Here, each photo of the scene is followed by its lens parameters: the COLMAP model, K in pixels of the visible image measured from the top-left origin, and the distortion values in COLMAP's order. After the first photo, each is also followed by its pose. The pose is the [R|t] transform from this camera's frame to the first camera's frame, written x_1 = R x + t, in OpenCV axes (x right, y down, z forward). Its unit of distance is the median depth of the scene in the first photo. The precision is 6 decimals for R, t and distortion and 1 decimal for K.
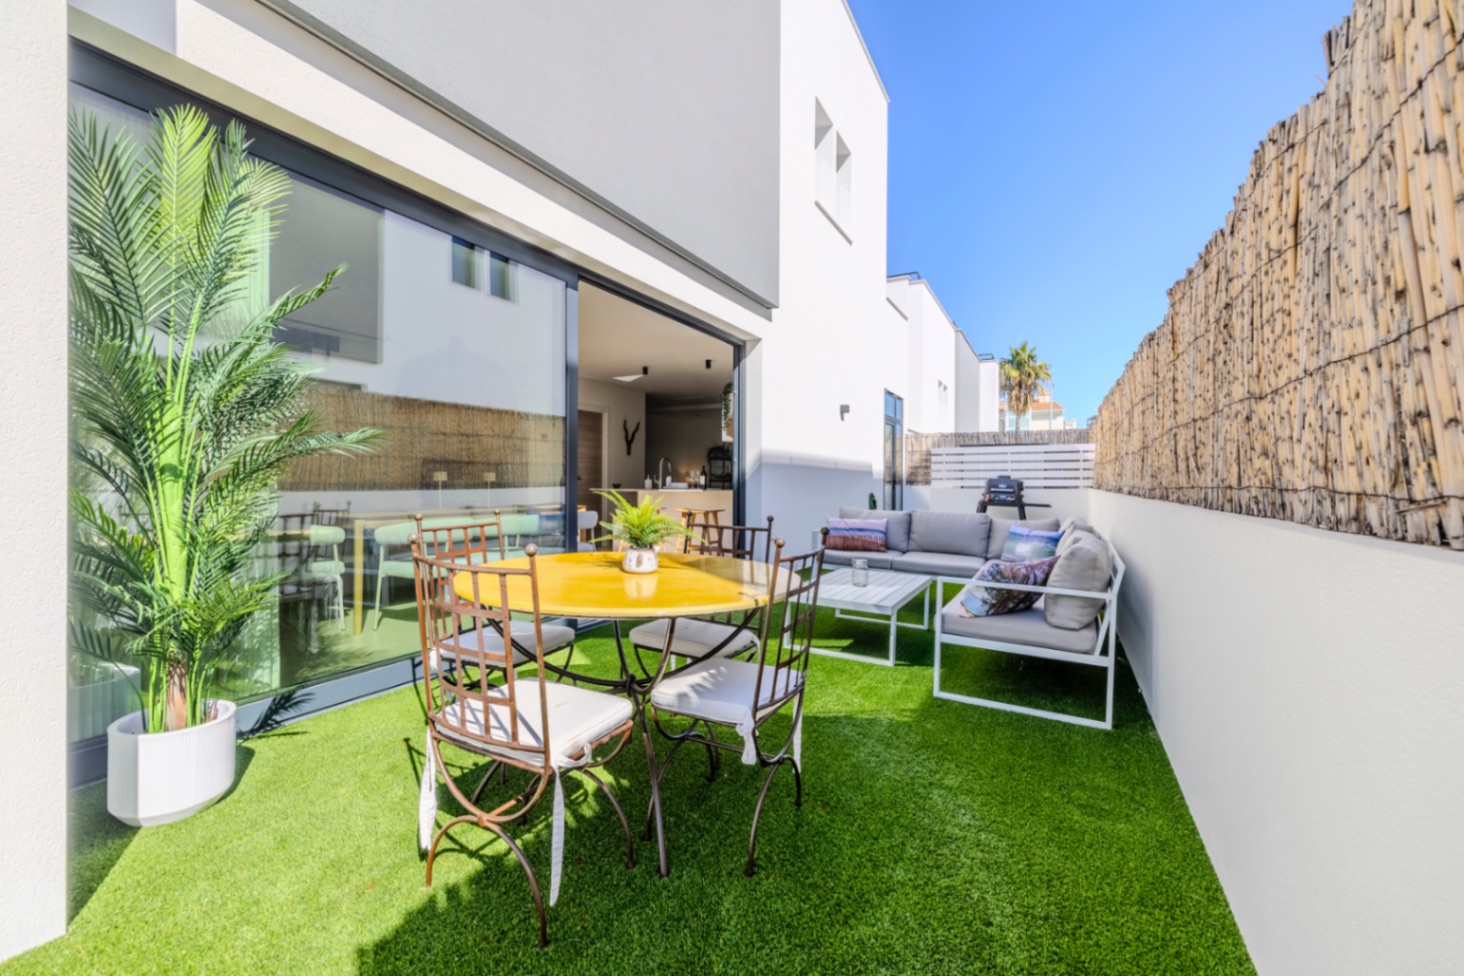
lens RADIAL K [[584.2, 0, 749.9], [0, 584.2, 480.4], [0, 0, 1]] dist [-0.000771, -0.000041]
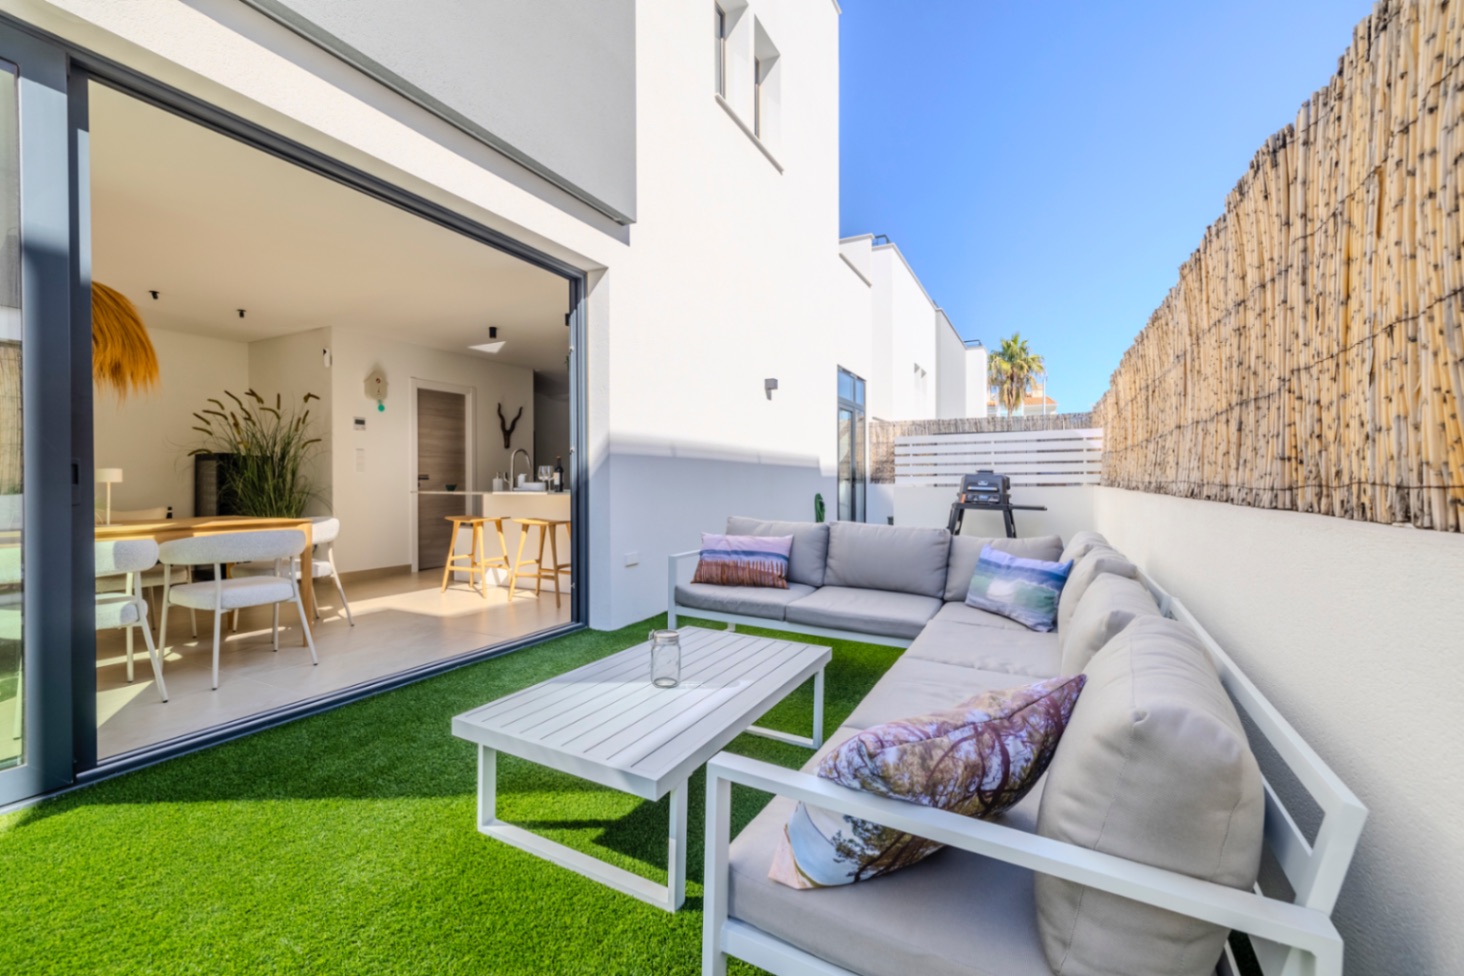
lens RADIAL K [[574.6, 0, 728.3], [0, 574.6, 481.6], [0, 0, 1]] dist [0.000367, -0.000072]
pose [[0.999587, -0.008443, -0.027467, 0.124494], [0.008523, 0.999960, 0.002786, 0.002290], [0.027443, -0.003019, 0.999619, 0.244760]]
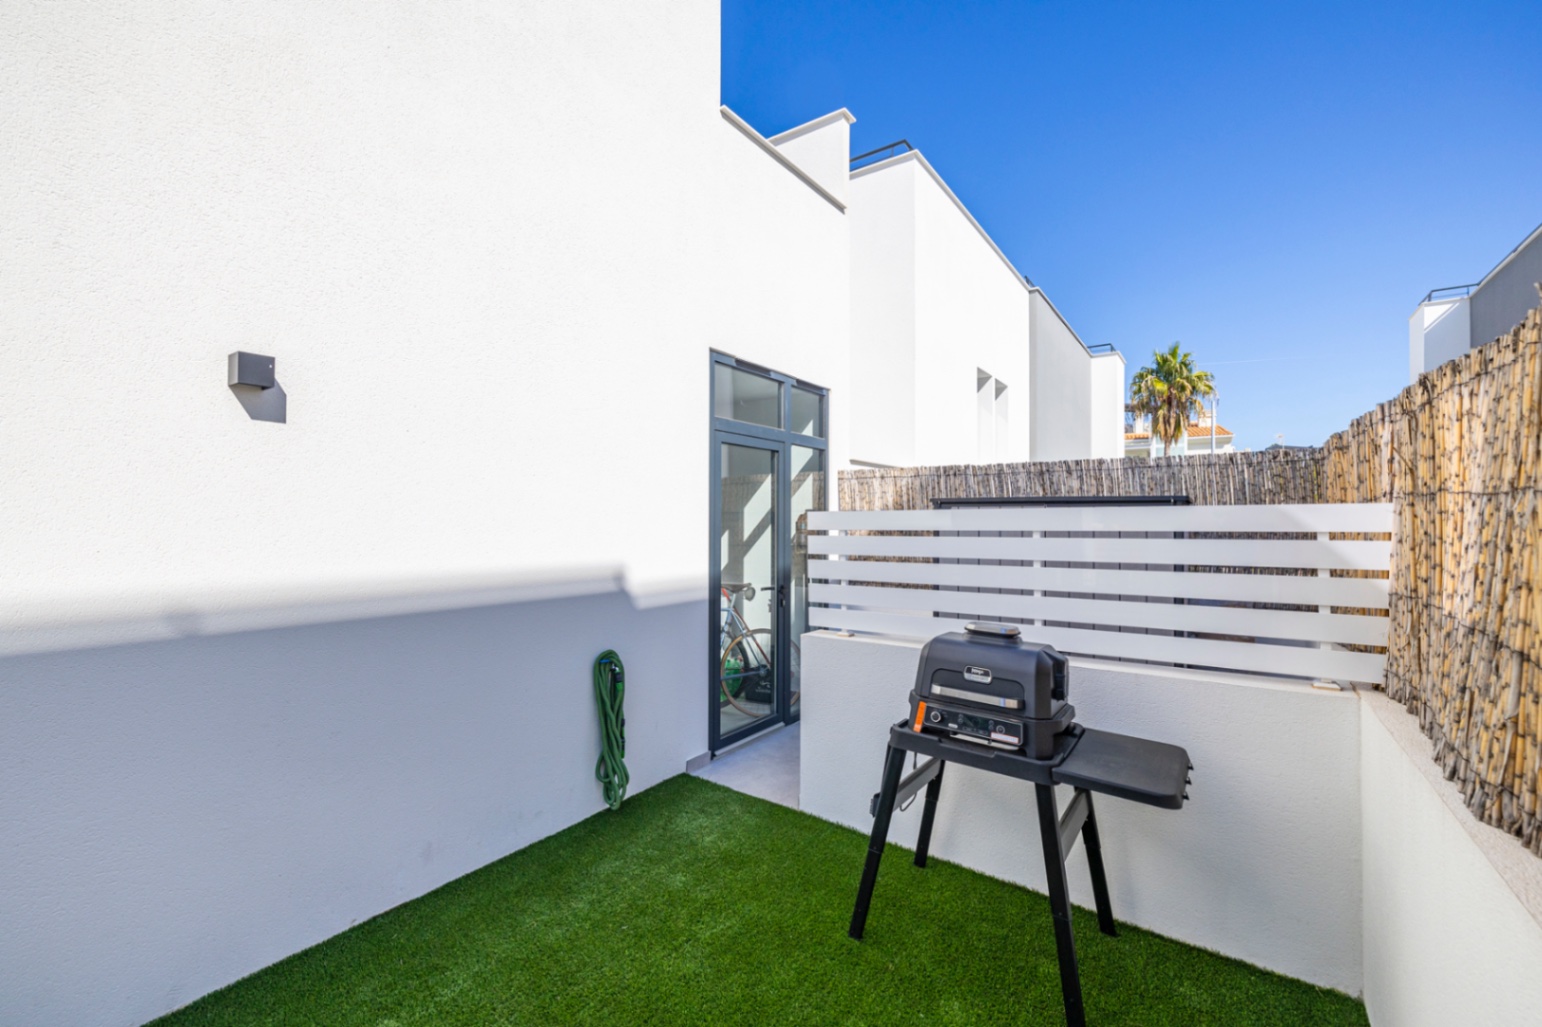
lens RADIAL K [[638.1, 0, 770.8], [0, 638.1, 516.1], [0, 0, 1]] dist [0.000476, 0.000031]
pose [[0.990969, -0.003698, -0.134041, 0.418868], [0.002127, 0.999927, -0.011858, -0.060691], [0.134075, 0.011465, 0.990905, 0.788043]]
